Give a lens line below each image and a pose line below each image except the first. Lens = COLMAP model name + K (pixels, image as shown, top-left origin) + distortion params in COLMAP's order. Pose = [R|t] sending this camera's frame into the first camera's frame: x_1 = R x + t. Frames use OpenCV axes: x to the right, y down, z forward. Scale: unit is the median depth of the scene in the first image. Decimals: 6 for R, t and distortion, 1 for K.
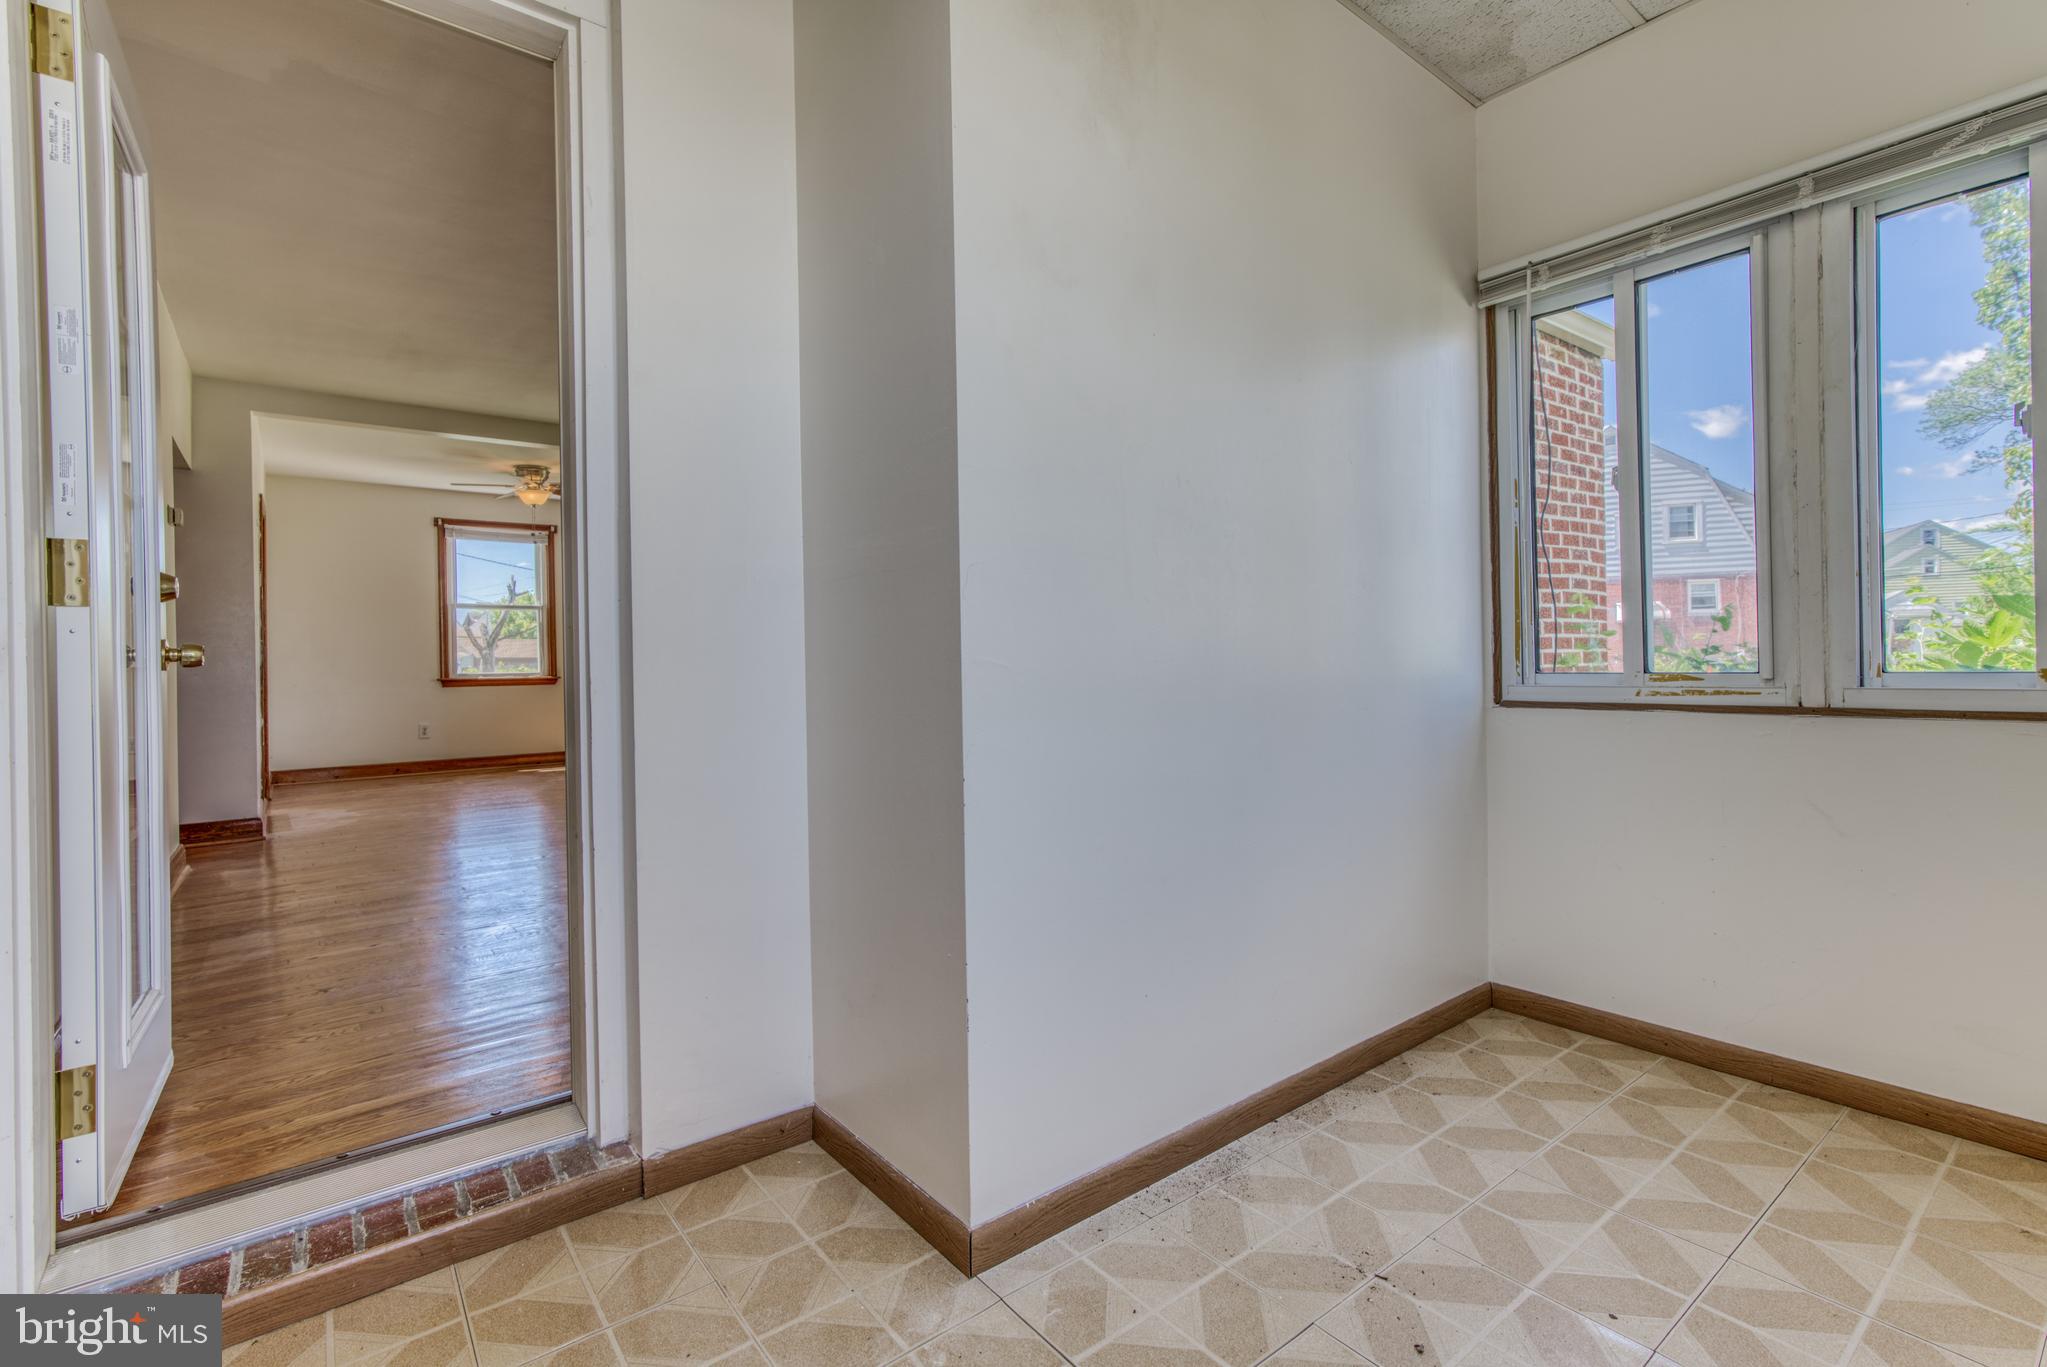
lens RADIAL K [[931.0, 0, 1024.4], [0, 931.0, 691.3], [0, 0, 1]] dist [-0.000413, -0.000171]
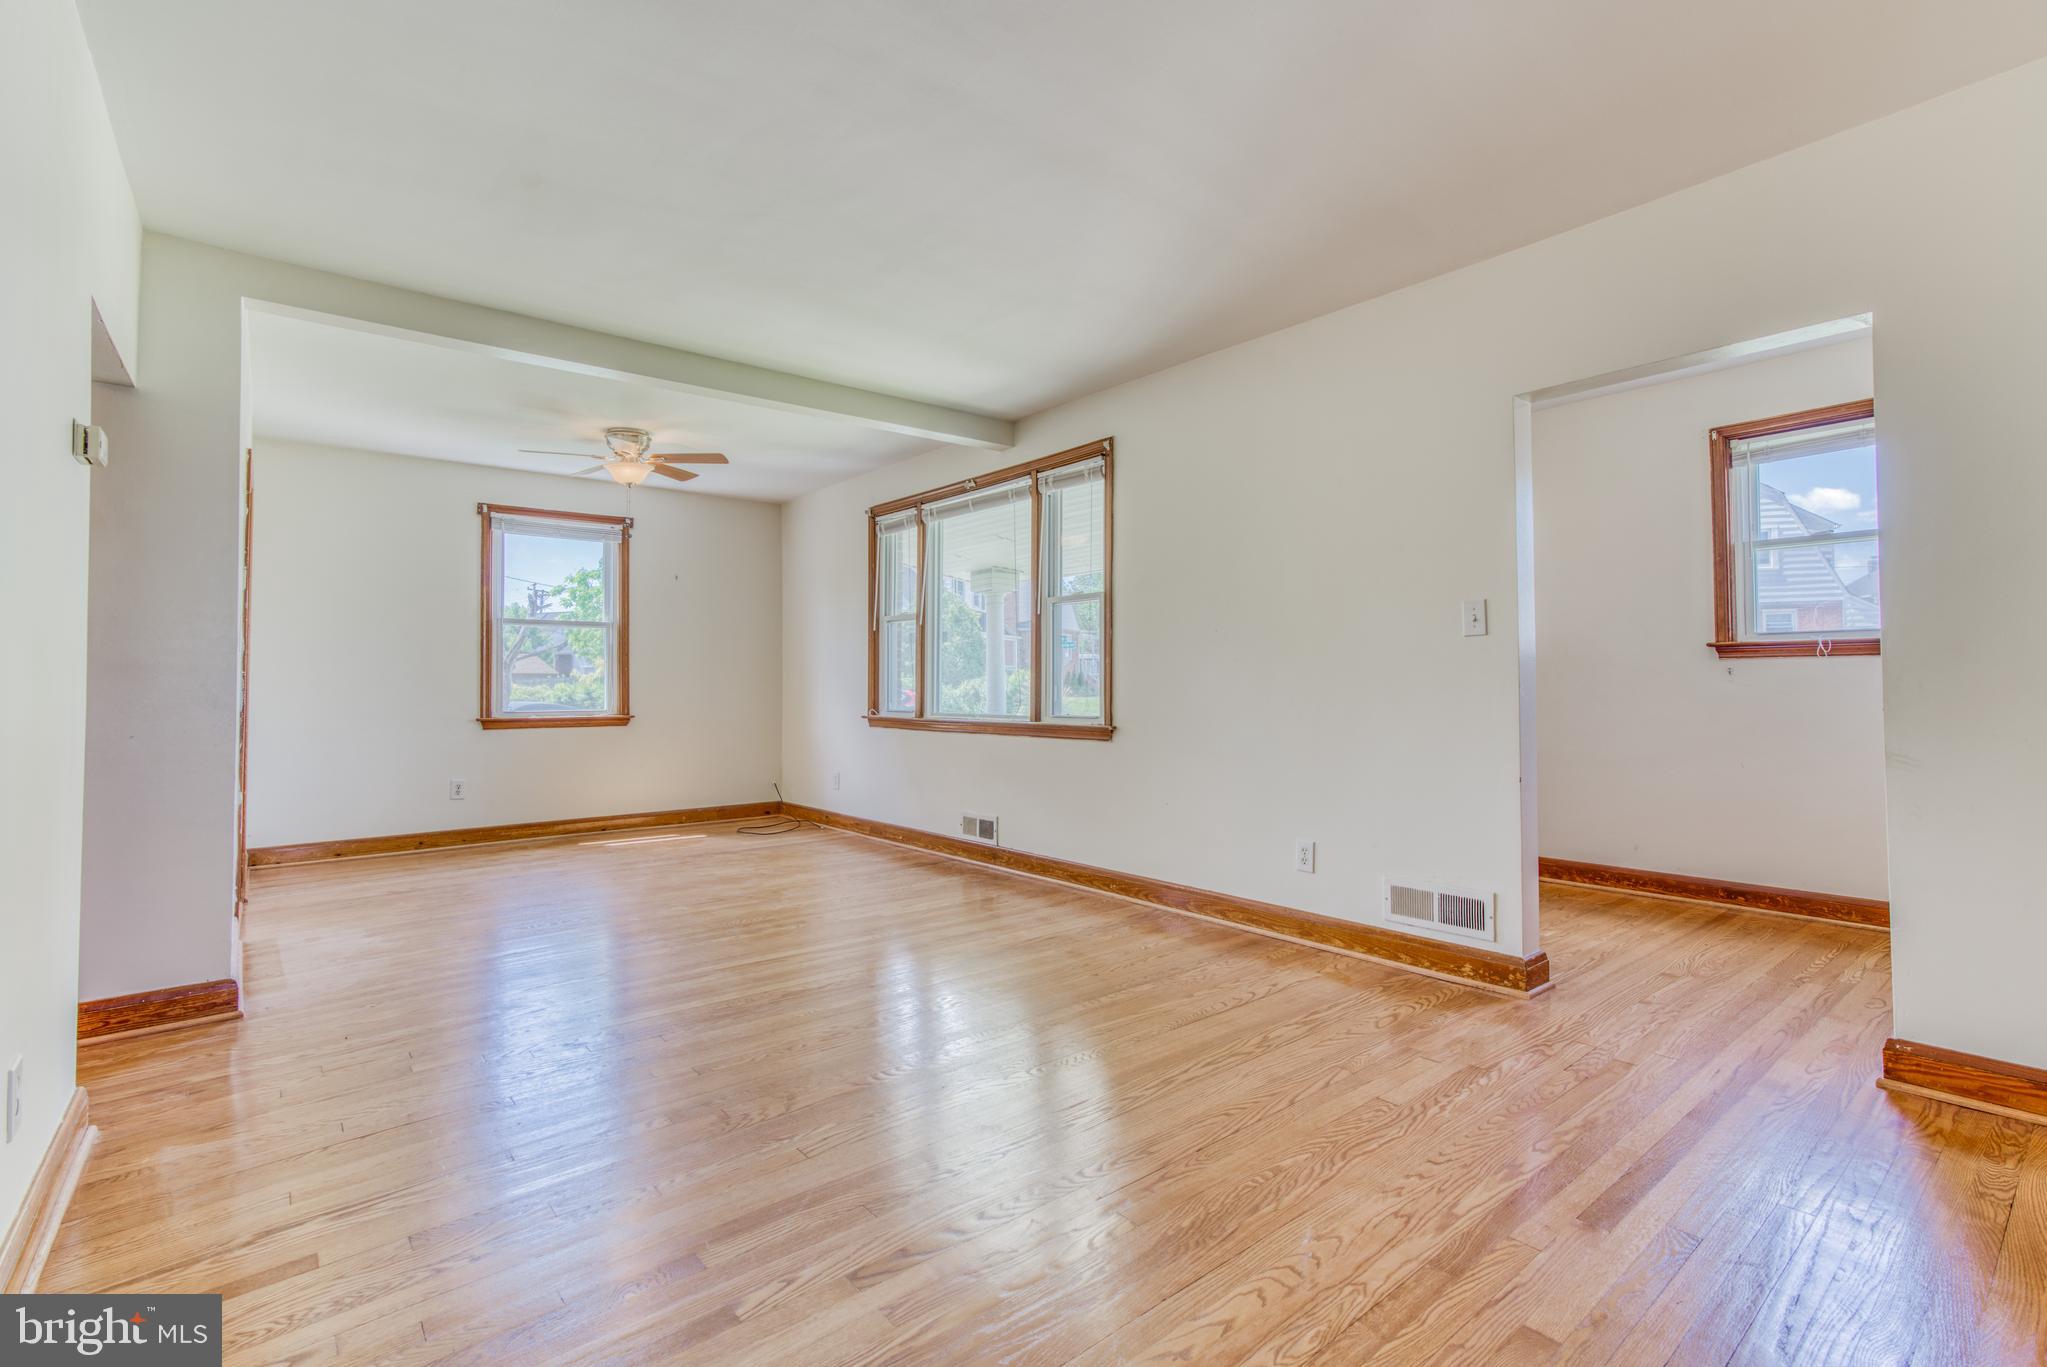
lens RADIAL K [[931.0, 0, 1020.5], [0, 931.0, 684.8], [0, 0, 1]] dist [-0.000413, -0.000171]
pose [[0.999777, 0.010886, 0.018114, -0.212916], [-0.010387, 0.999570, -0.027409, -0.024747], [-0.018405, 0.027215, 0.999460, 0.251101]]
